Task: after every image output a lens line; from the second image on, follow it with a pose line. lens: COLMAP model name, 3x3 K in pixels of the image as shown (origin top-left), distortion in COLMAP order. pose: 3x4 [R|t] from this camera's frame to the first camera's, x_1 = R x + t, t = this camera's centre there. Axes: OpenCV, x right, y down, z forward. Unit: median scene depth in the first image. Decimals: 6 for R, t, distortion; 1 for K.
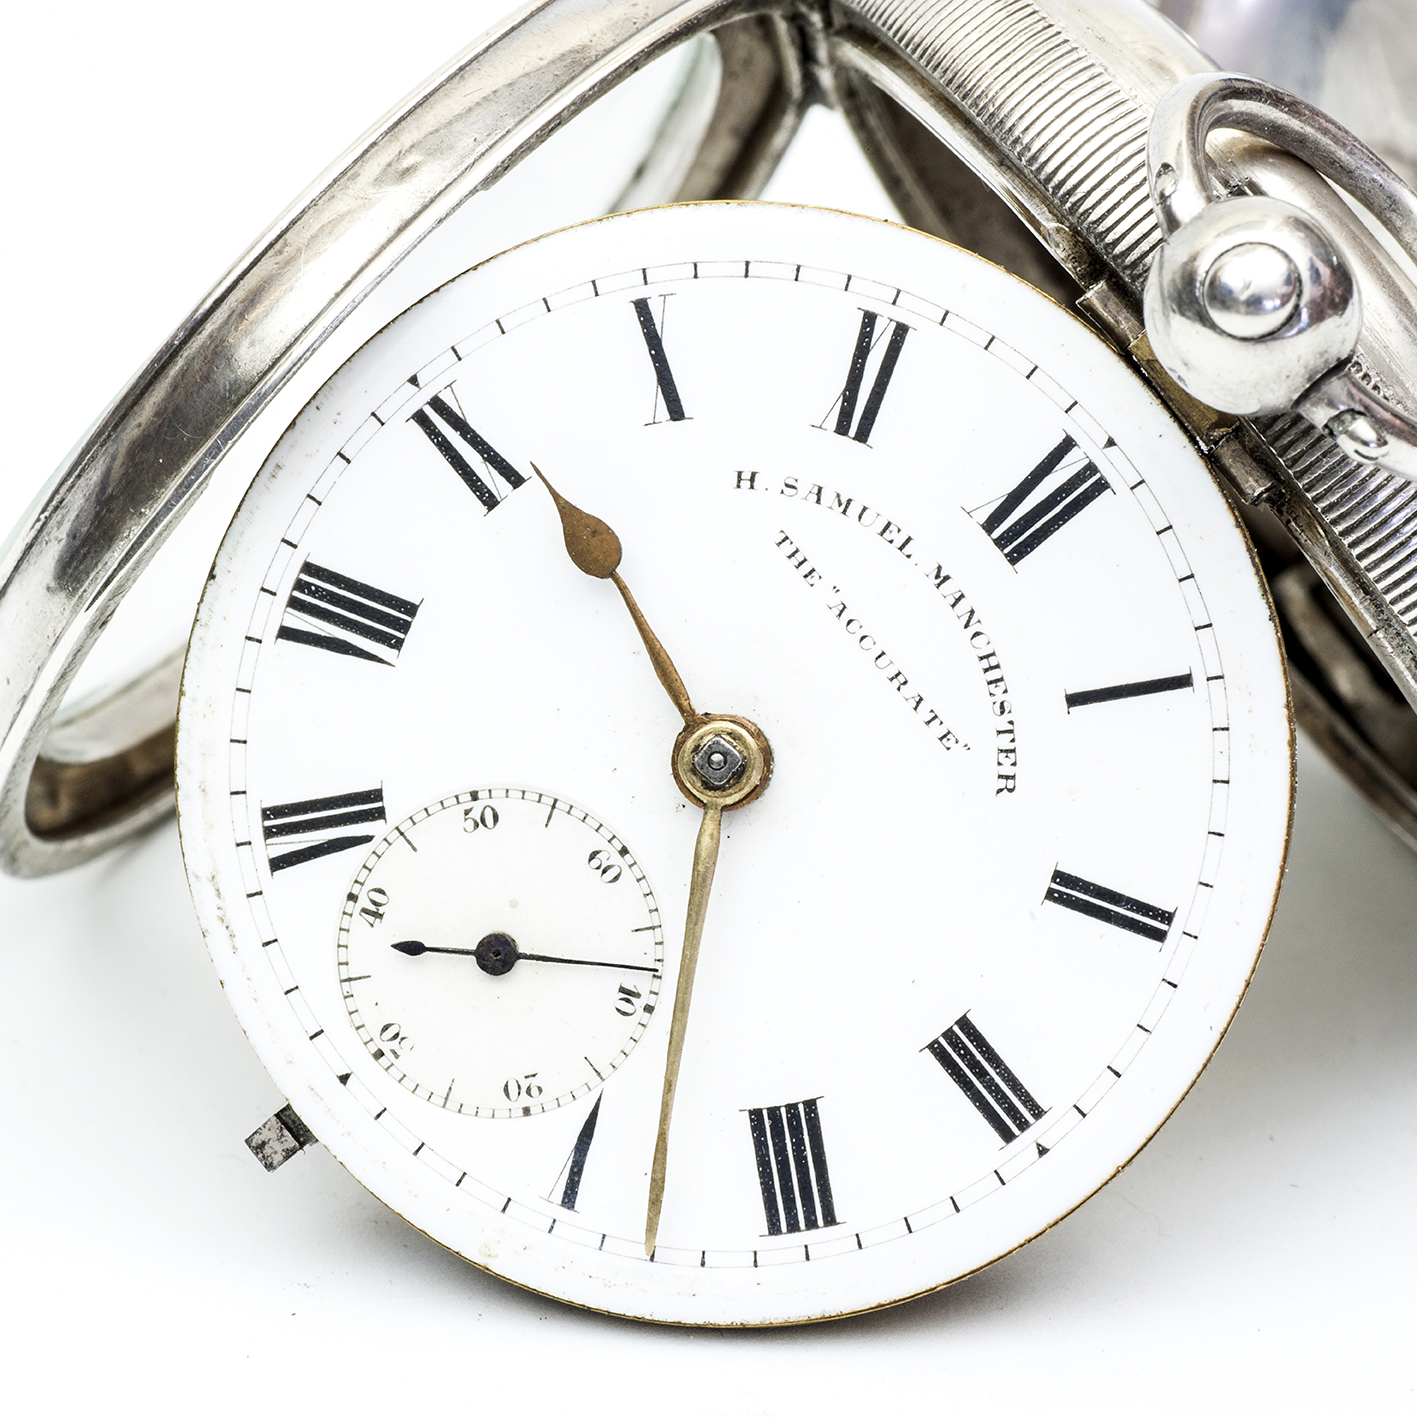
lens RADIAL K [[6043.9, 0, 708.5], [0, 6043.9, 708.5], [0, 0, 1]] dist [0.213780, 1.425340]
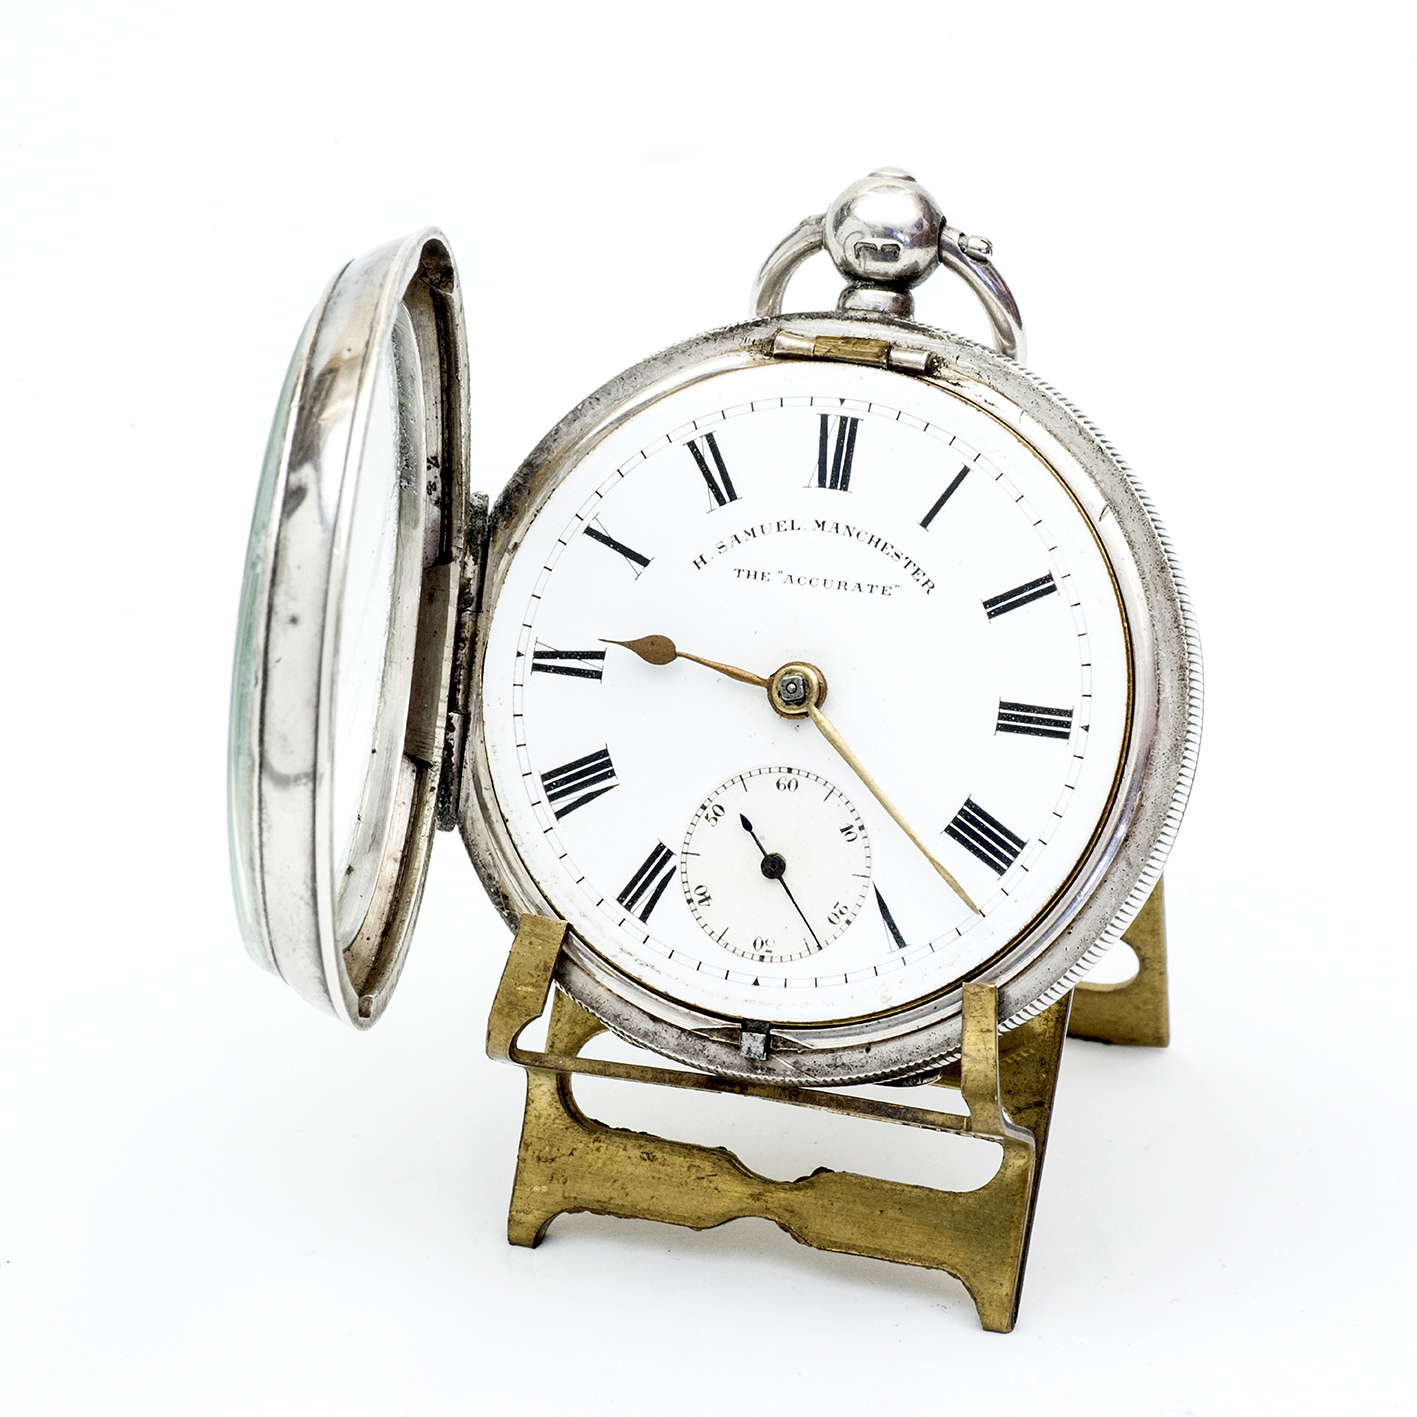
lens RADIAL K [[6043.9, 0, 708.5], [0, 6043.9, 708.5], [0, 0, 1]] dist [0.213780, 1.425340]
pose [[0.745701, -0.666267, 0.004256, -0.026698], [0.652700, 0.729202, -0.205541, 0.344165], [0.133841, 0.156050, 0.978639, -0.658492]]
